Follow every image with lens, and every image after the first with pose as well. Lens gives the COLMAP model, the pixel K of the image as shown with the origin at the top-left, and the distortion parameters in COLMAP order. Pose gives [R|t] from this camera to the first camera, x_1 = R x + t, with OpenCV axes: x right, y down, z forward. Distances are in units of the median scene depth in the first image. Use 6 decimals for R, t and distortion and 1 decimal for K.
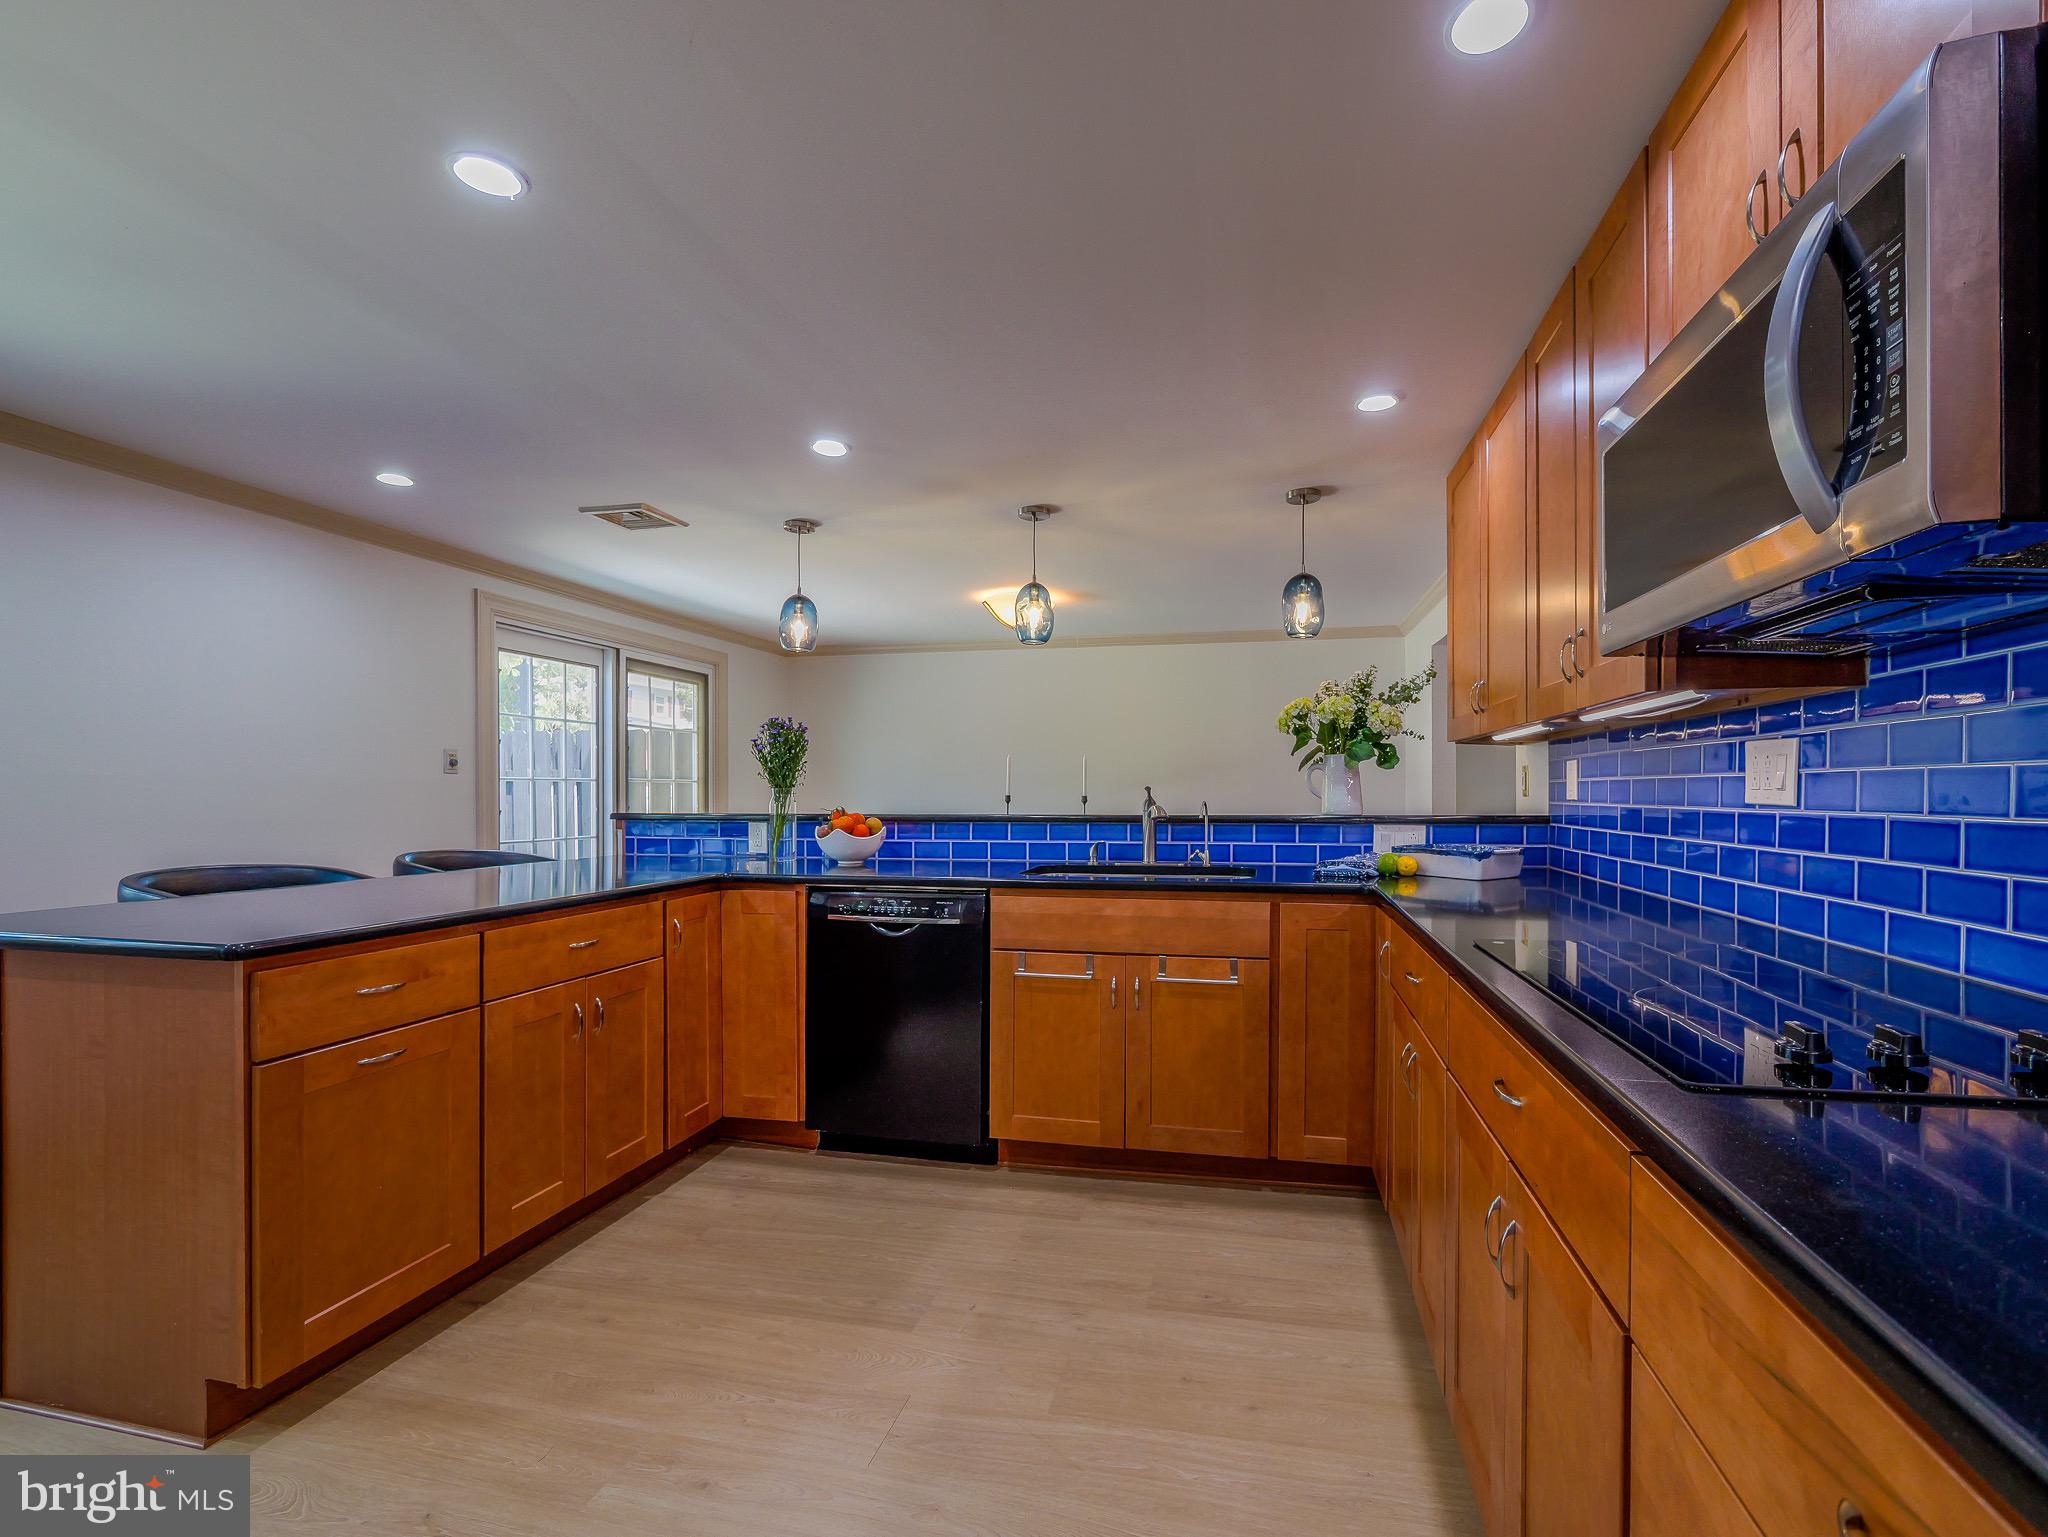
lens RADIAL K [[886.0, 0, 1050.9], [0, 886.0, 774.6], [0, 0, 1]] dist [-0.005773, -0.000301]
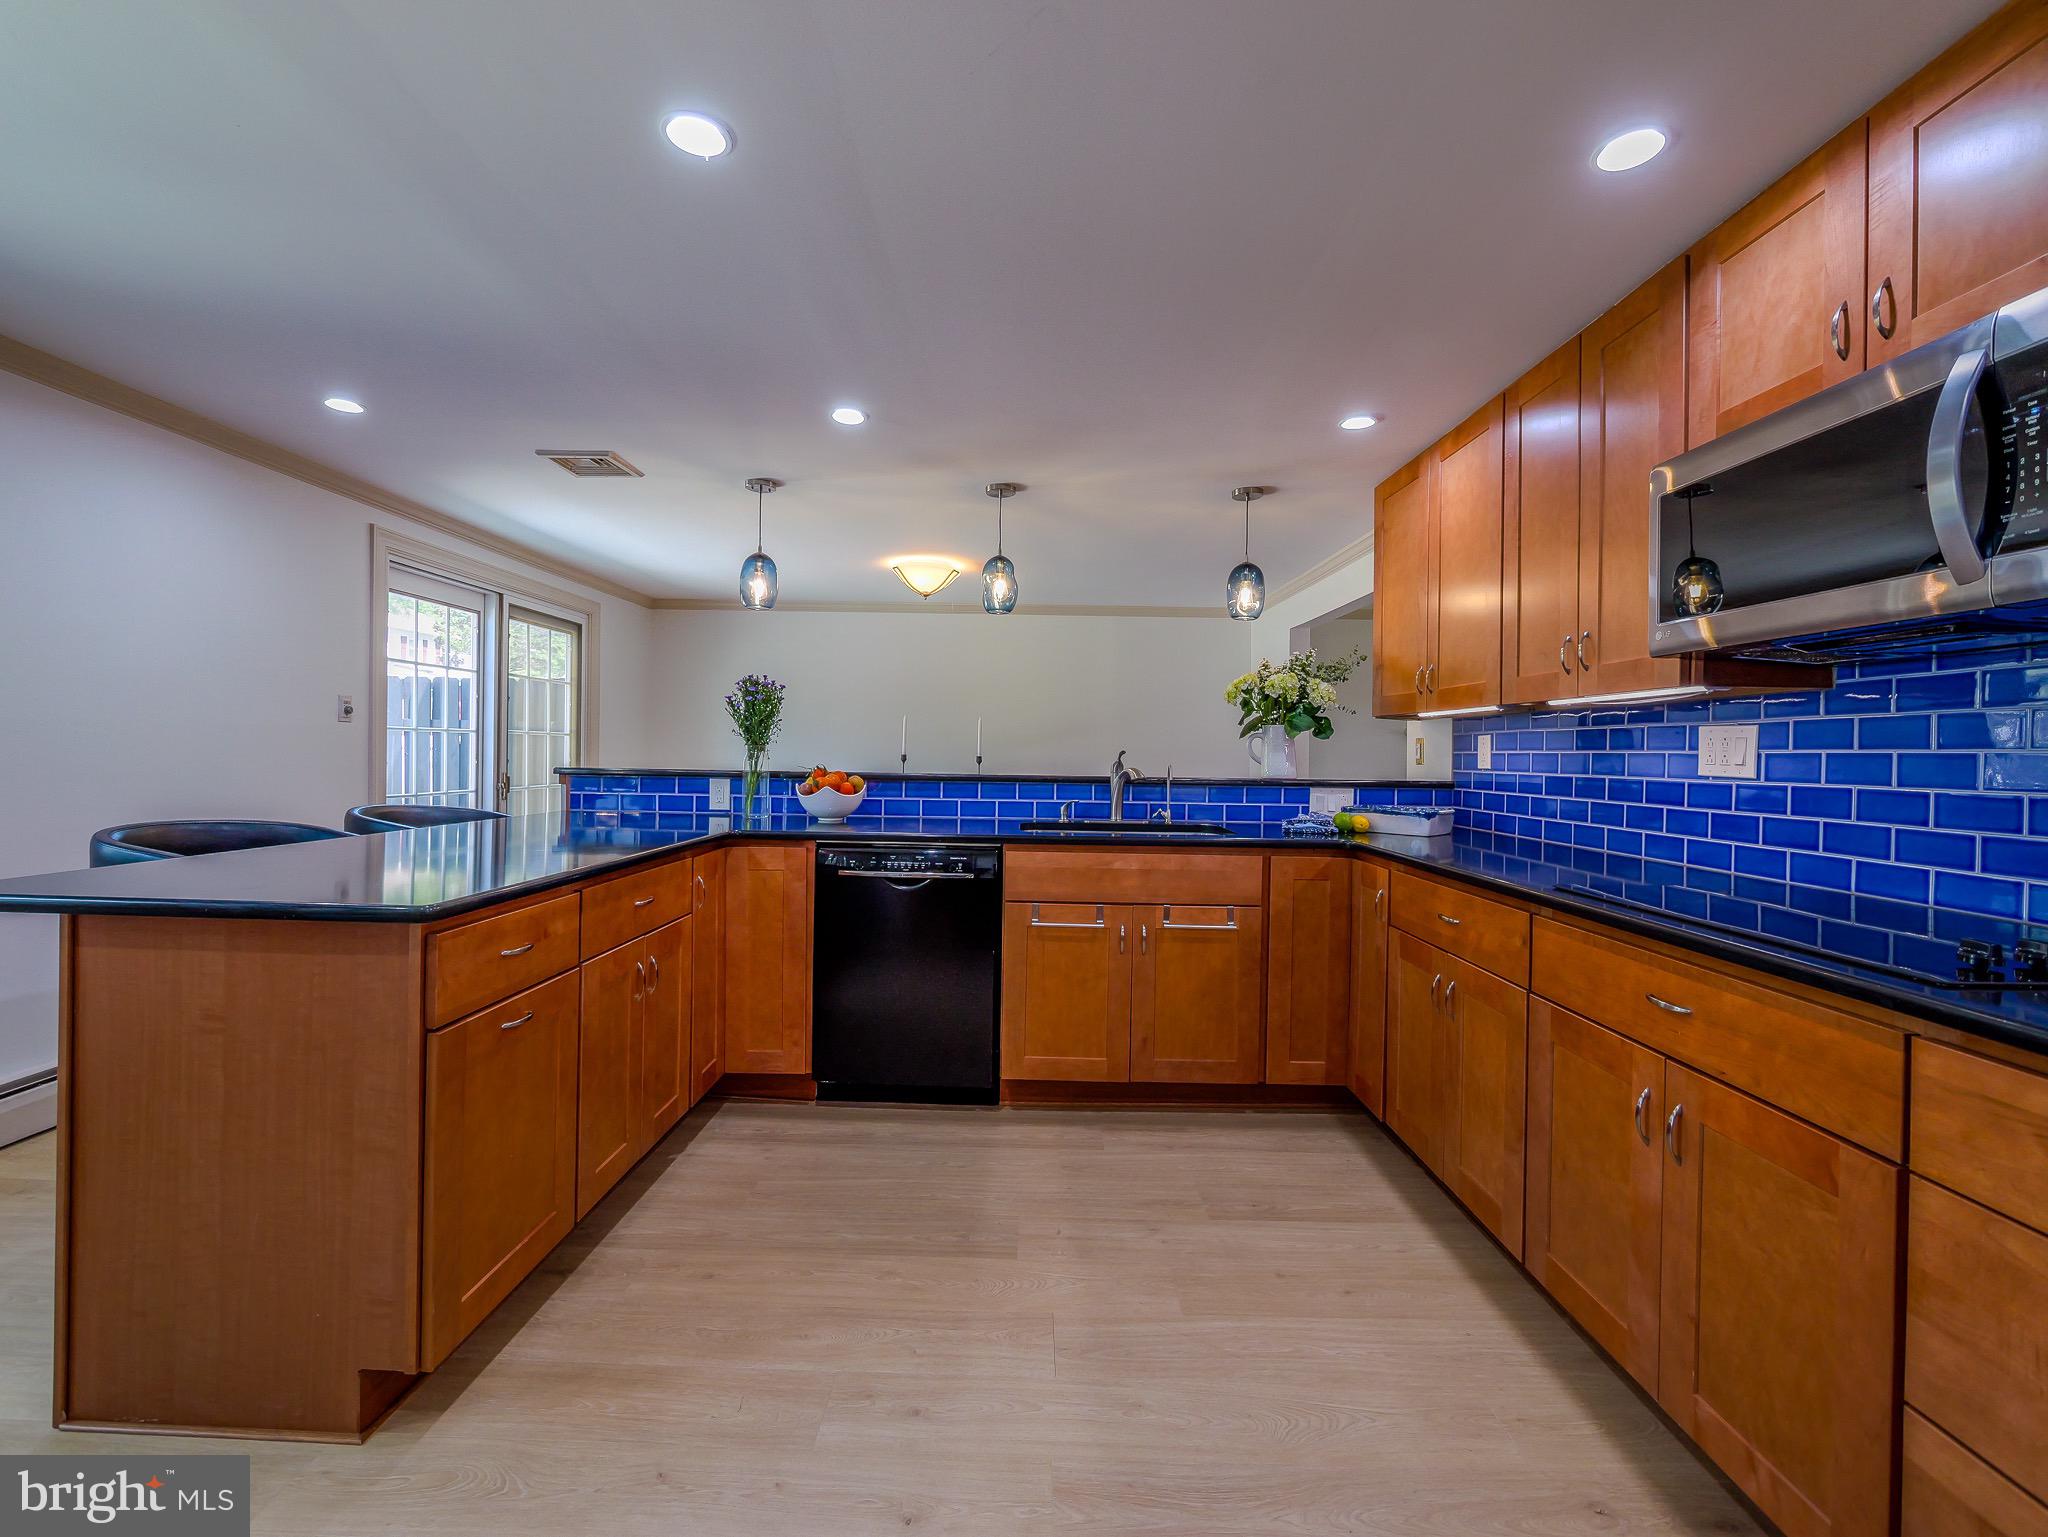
lens RADIAL K [[860.0, 0, 987.7], [0, 860.0, 732.2], [0, 0, 1]] dist [-0.005490, -0.000355]
pose [[0.982796, 0.021669, 0.183418, -0.285511], [-0.021308, 0.999765, -0.003940, -0.001699], [-0.183461, -0.000036, 0.983027, -0.011468]]
